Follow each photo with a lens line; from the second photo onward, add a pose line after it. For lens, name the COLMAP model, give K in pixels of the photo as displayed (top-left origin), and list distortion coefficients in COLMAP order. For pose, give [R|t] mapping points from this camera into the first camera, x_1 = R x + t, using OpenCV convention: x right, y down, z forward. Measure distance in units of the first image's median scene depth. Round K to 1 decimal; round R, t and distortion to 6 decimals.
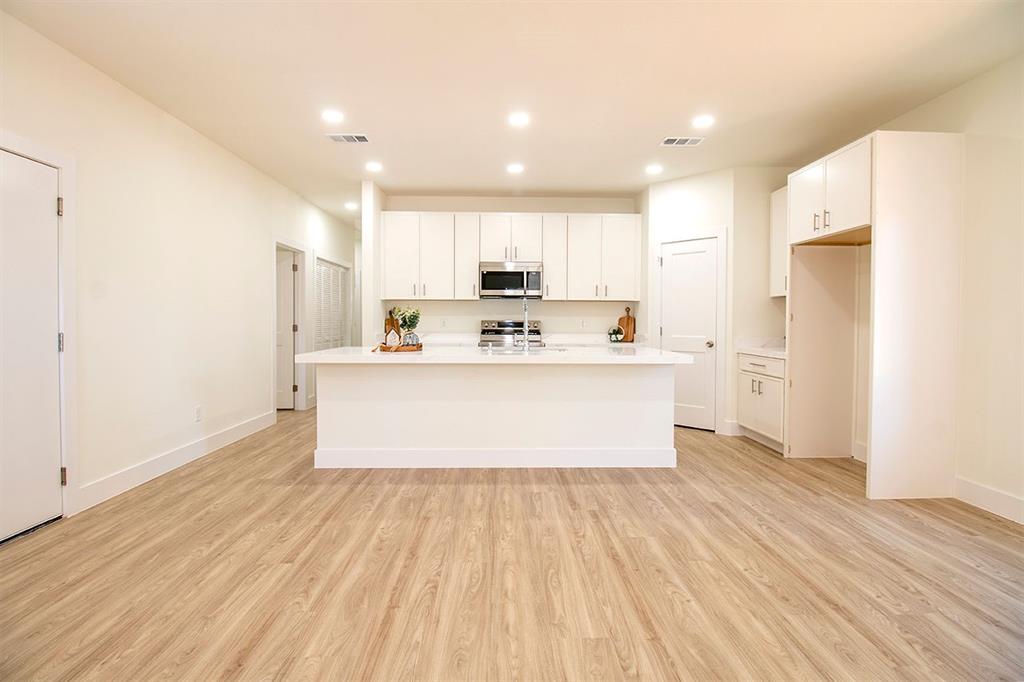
lens RADIAL K [[482.6, 0, 513.4], [0, 482.6, 331.0], [0, 0, 1]] dist [-0.011256, -0.001101]
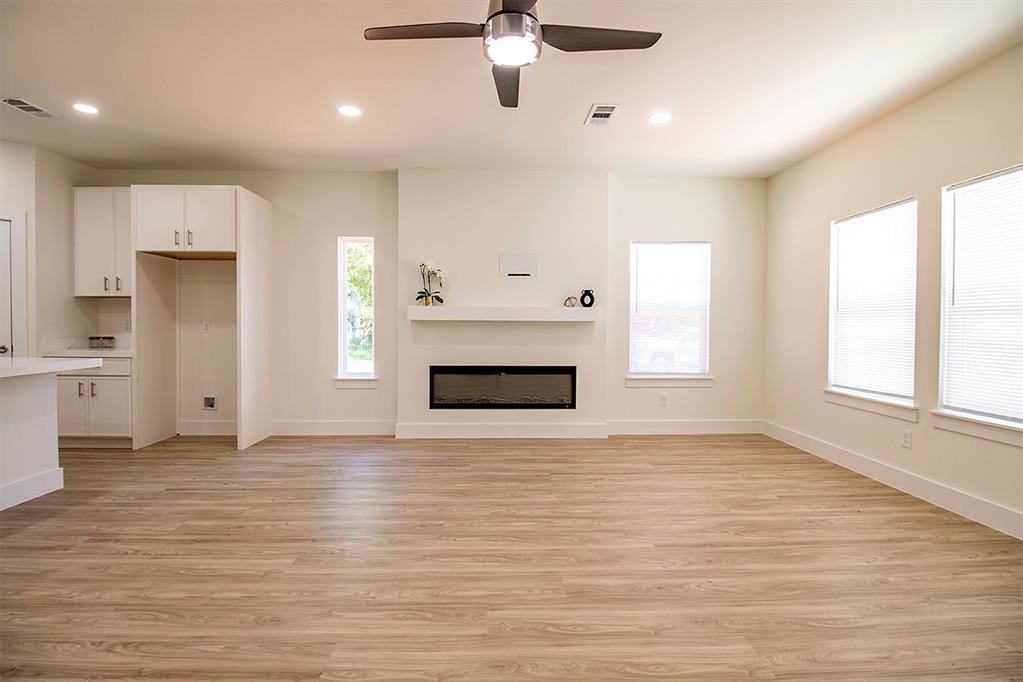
lens RADIAL K [[477.0, 0, 511.1], [0, 477.0, 332.5], [0, 0, 1]] dist [0.001007, -0.013272]
pose [[-0.009808, -0.021359, 0.999724, -0.488004], [0.016040, 0.999640, 0.021514, -0.005683], [-0.999823, 0.016247, -0.009462, 0.170870]]
